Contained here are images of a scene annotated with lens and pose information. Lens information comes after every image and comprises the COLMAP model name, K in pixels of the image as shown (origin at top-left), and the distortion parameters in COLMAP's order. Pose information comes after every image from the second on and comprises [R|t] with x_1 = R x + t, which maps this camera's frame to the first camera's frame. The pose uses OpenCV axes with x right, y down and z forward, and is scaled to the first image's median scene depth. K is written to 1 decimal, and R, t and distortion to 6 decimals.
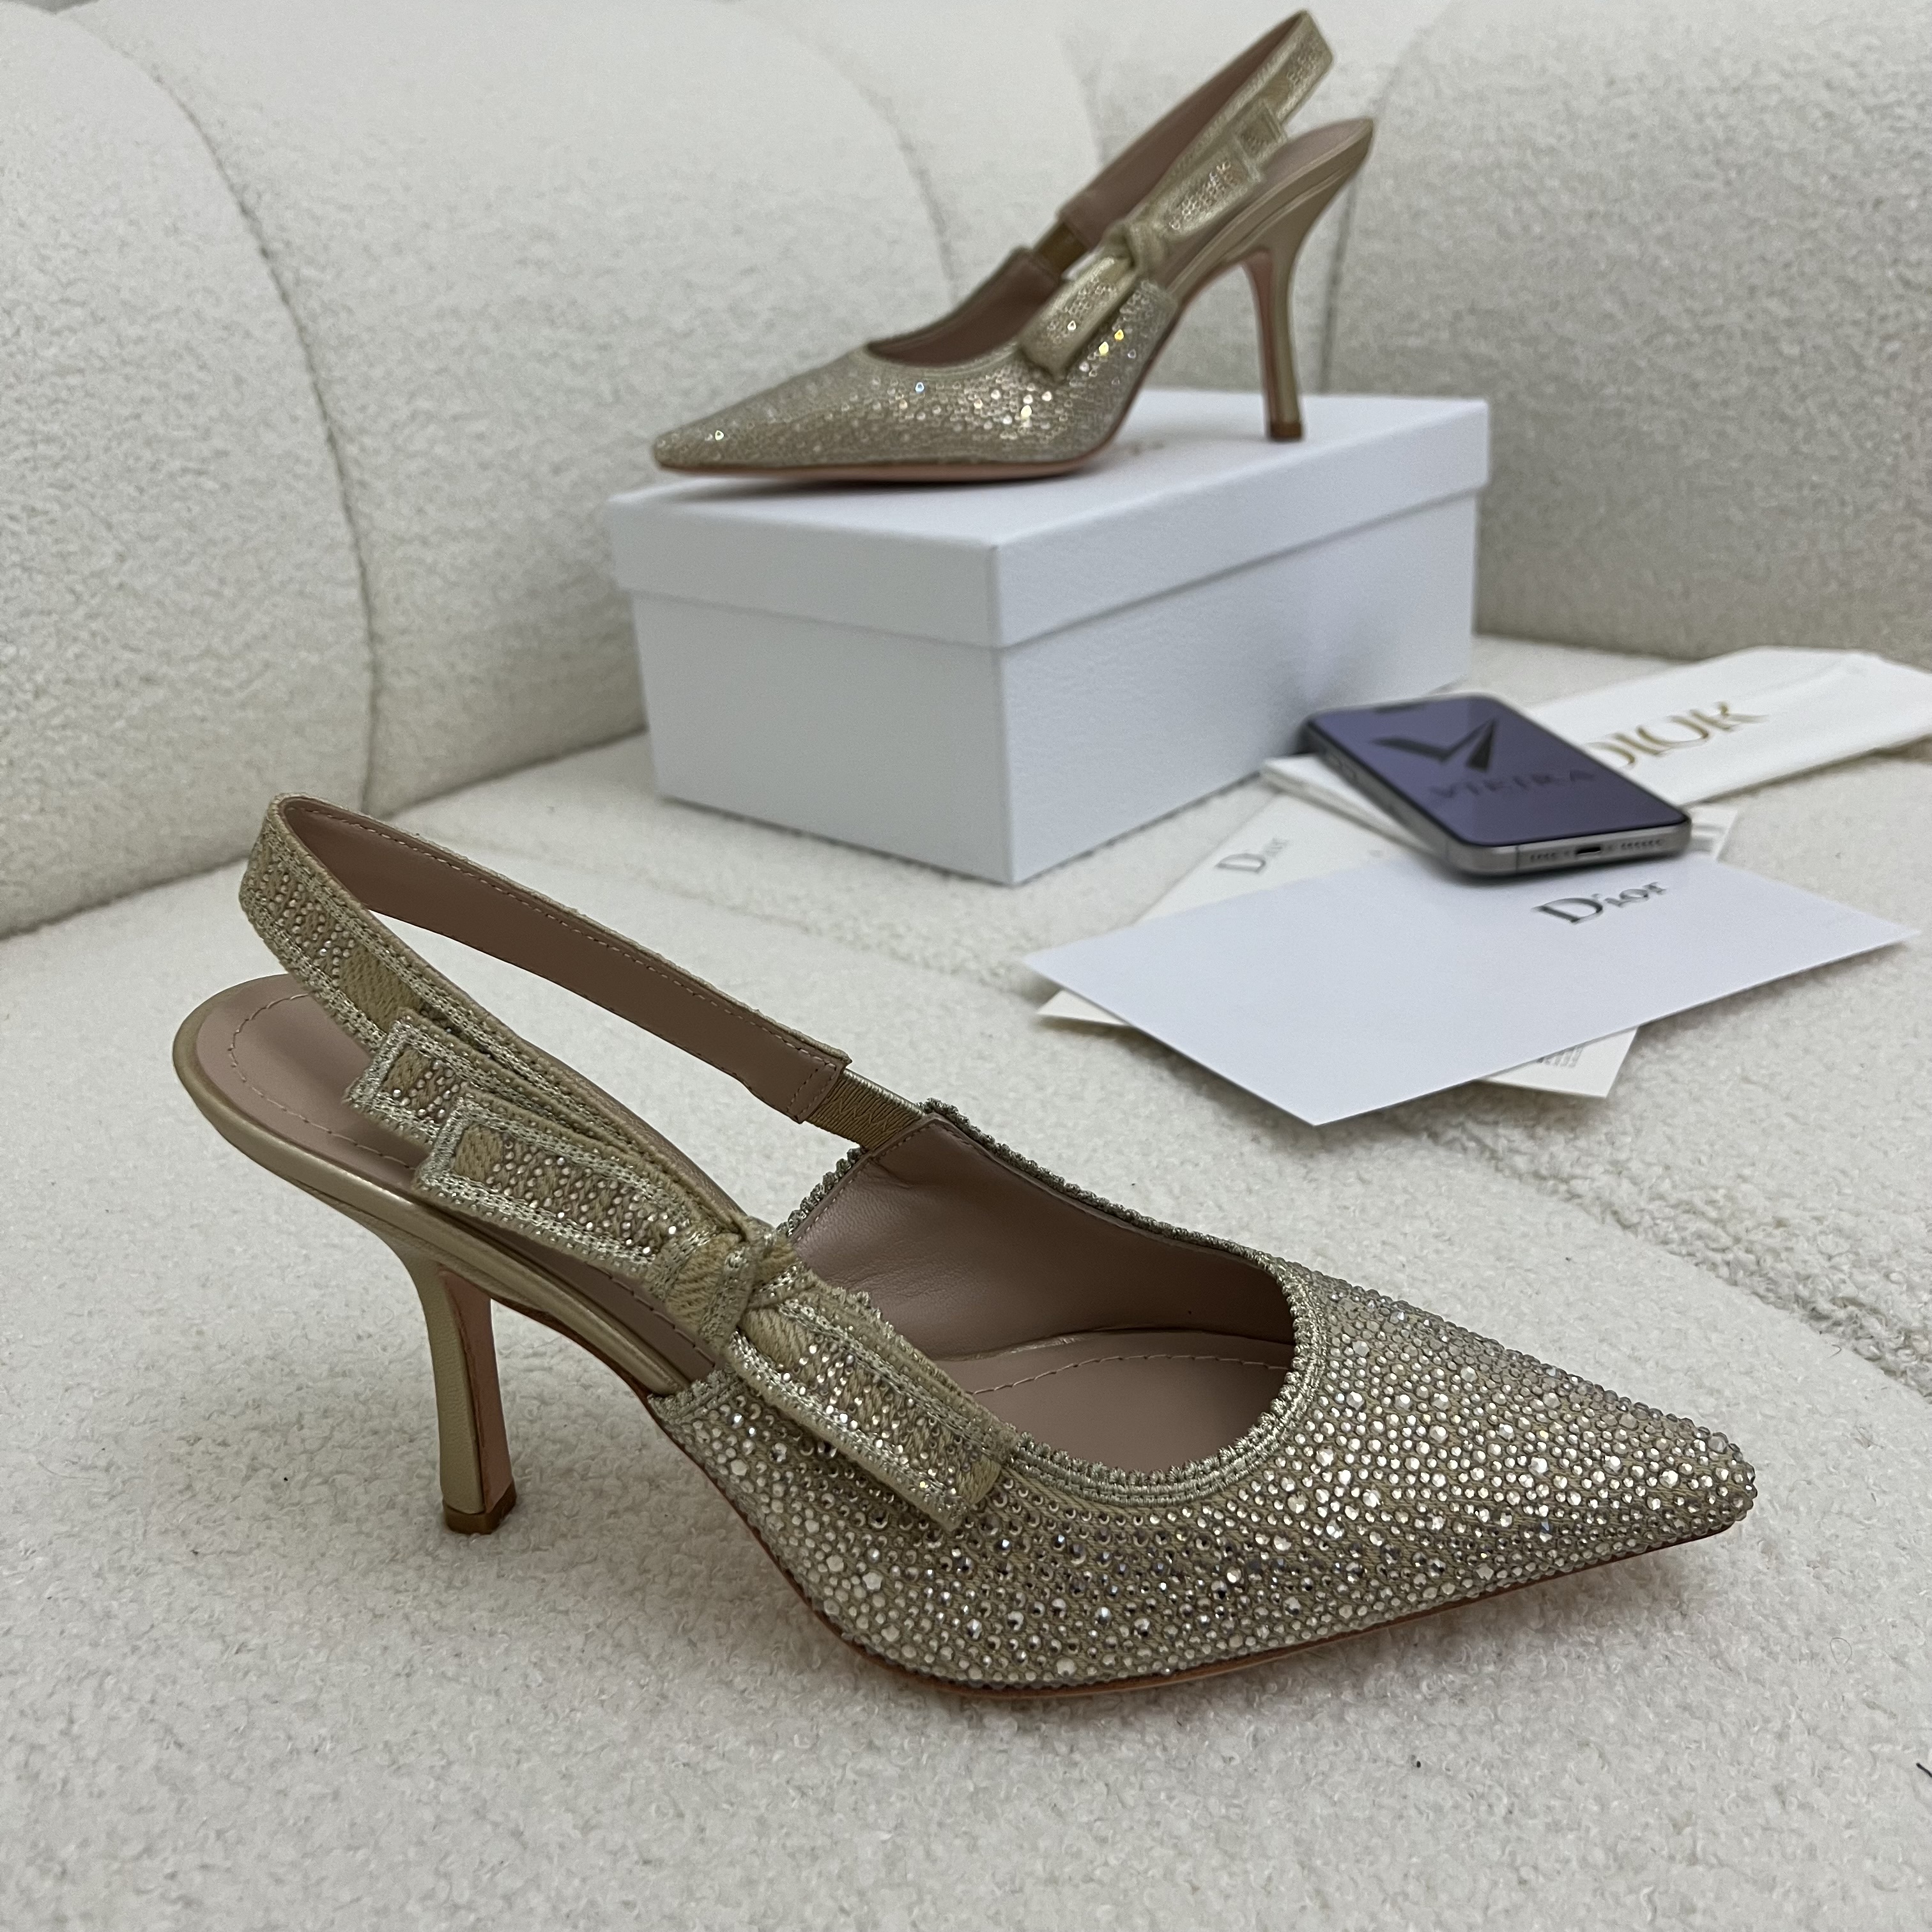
lens RADIAL K [[1943.9, 0, 963.3], [0, 1943.9, 976.1], [0, 0, 1]] dist [0.016363, -0.027253]
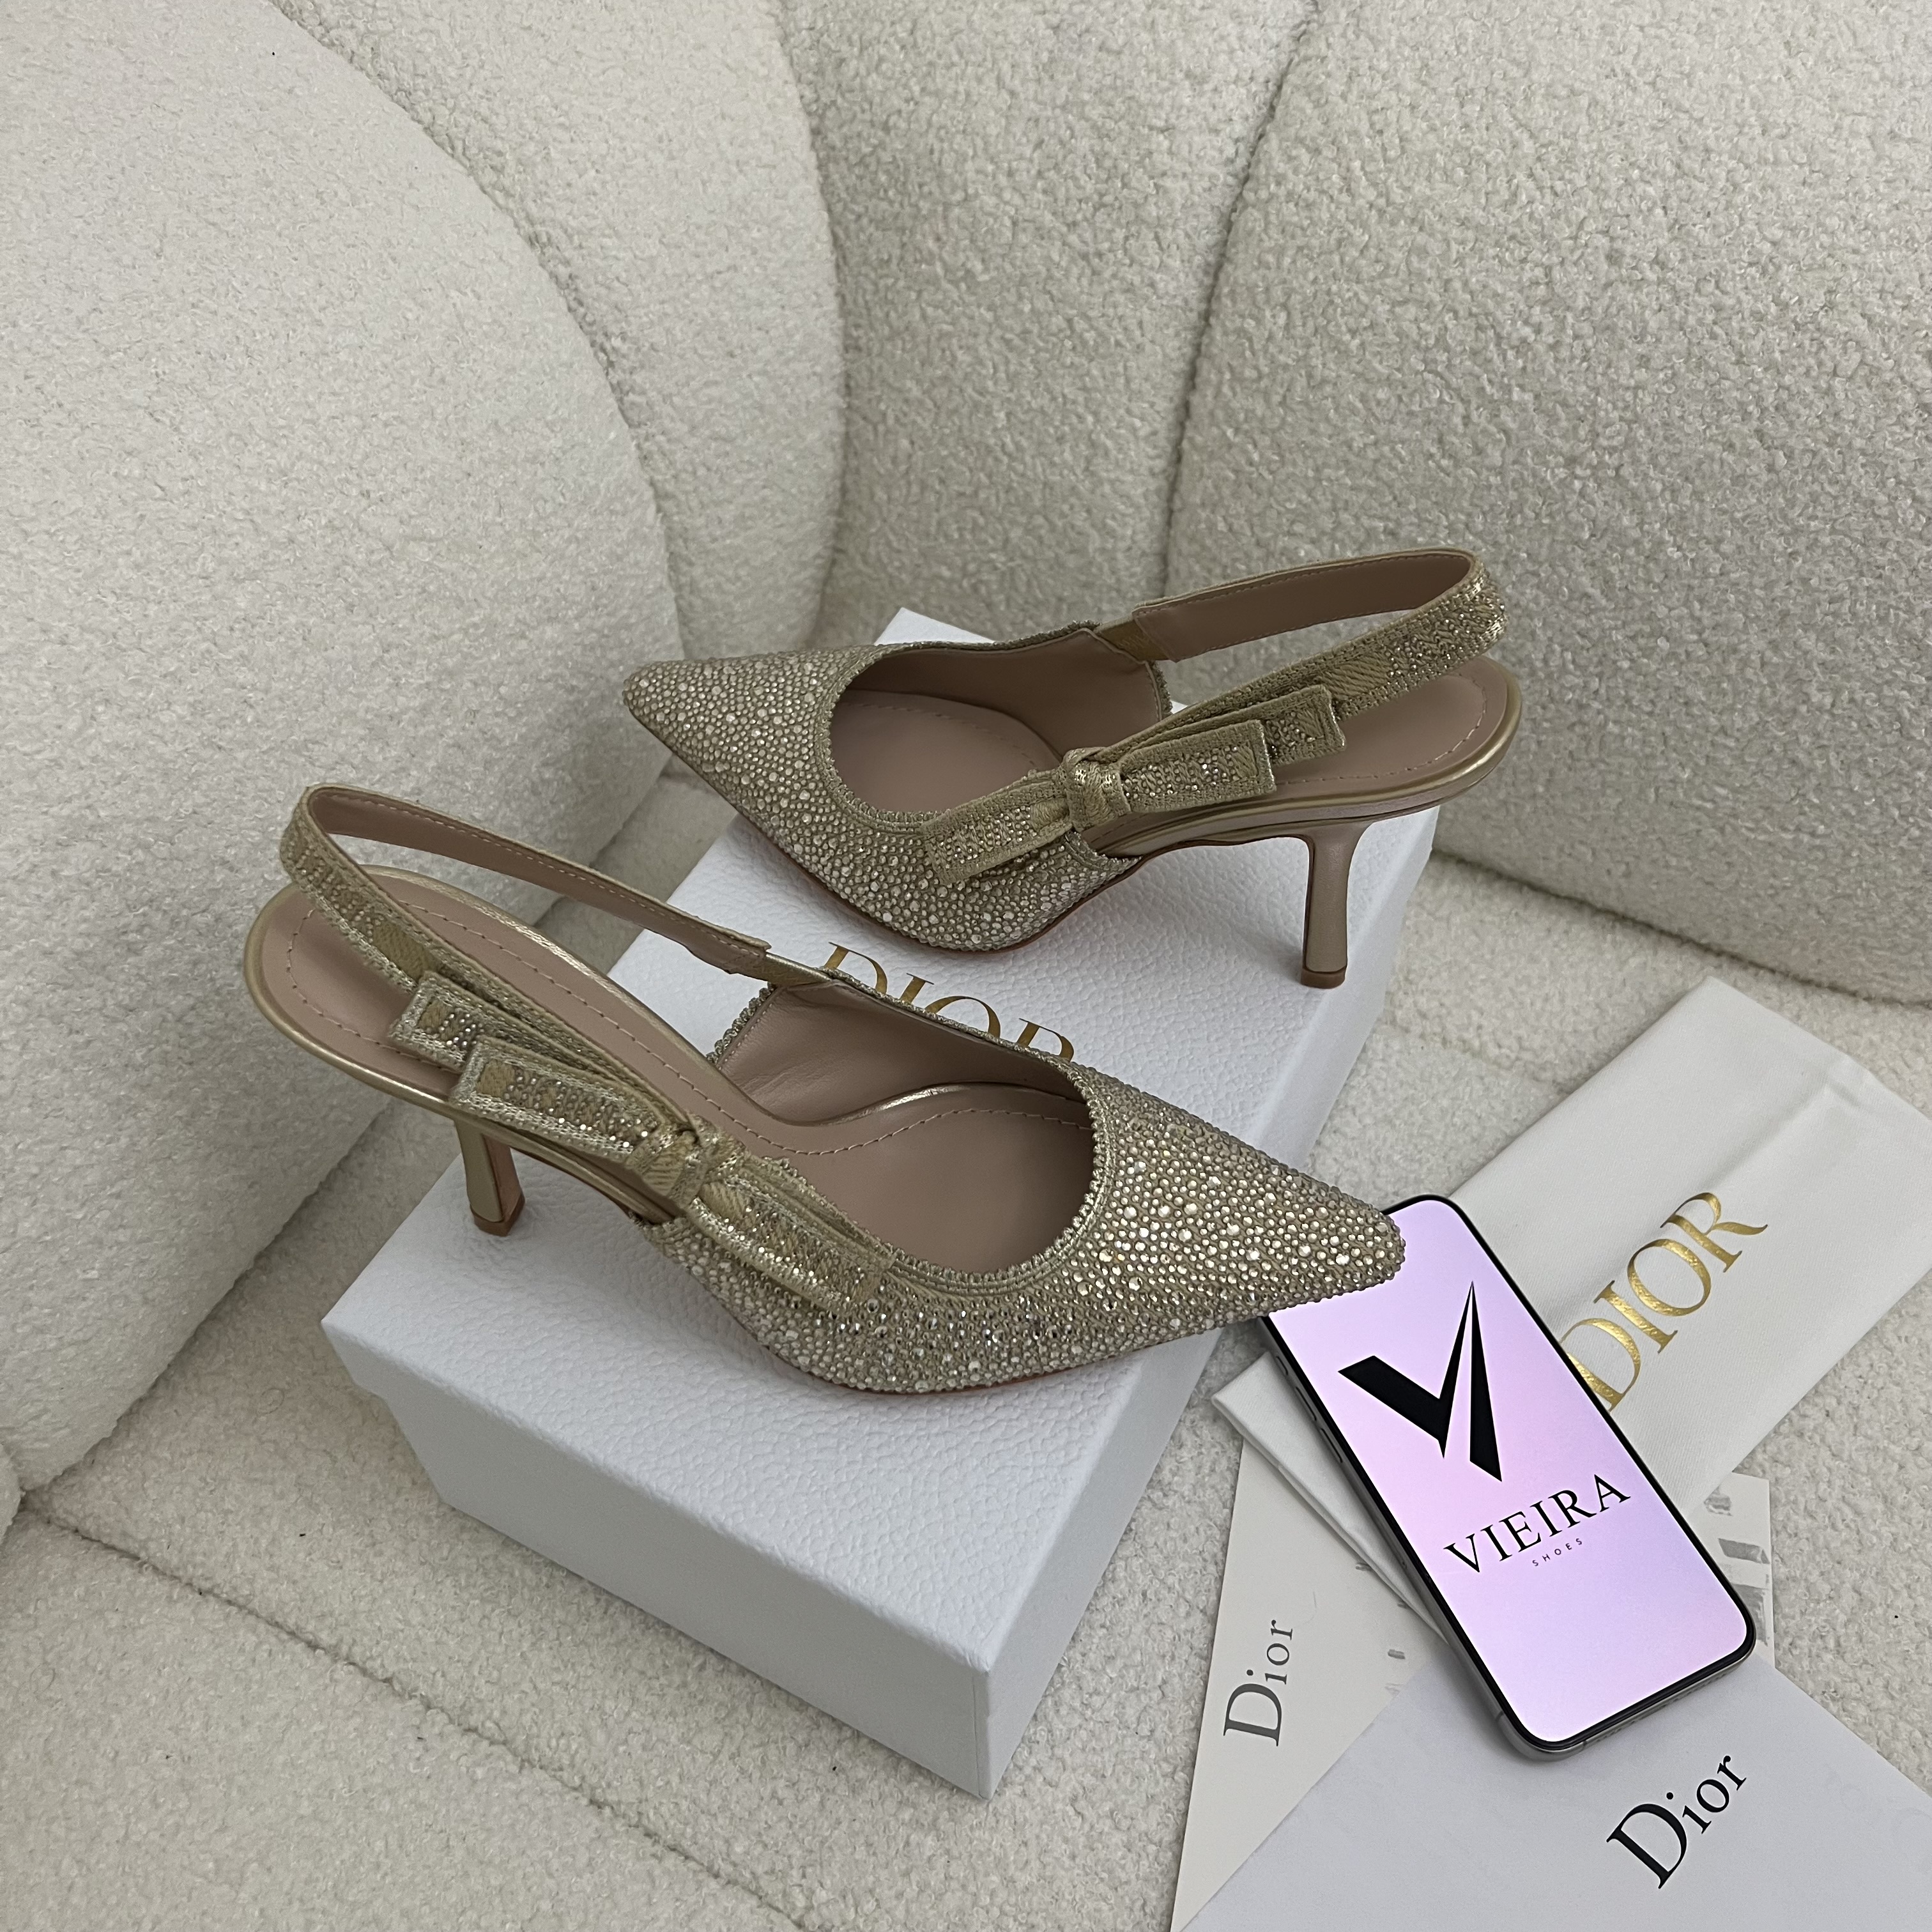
lens RADIAL K [[1948.0, 0, 957.2], [0, 1948.0, 974.2], [0, 0, 1]] dist [0.084661, -0.176374]
pose [[0.968017, -0.170837, 0.183733, -0.141780], [0.064034, 0.876324, 0.477447, -1.313495], [-0.242576, -0.450412, 0.859236, 0.778355]]
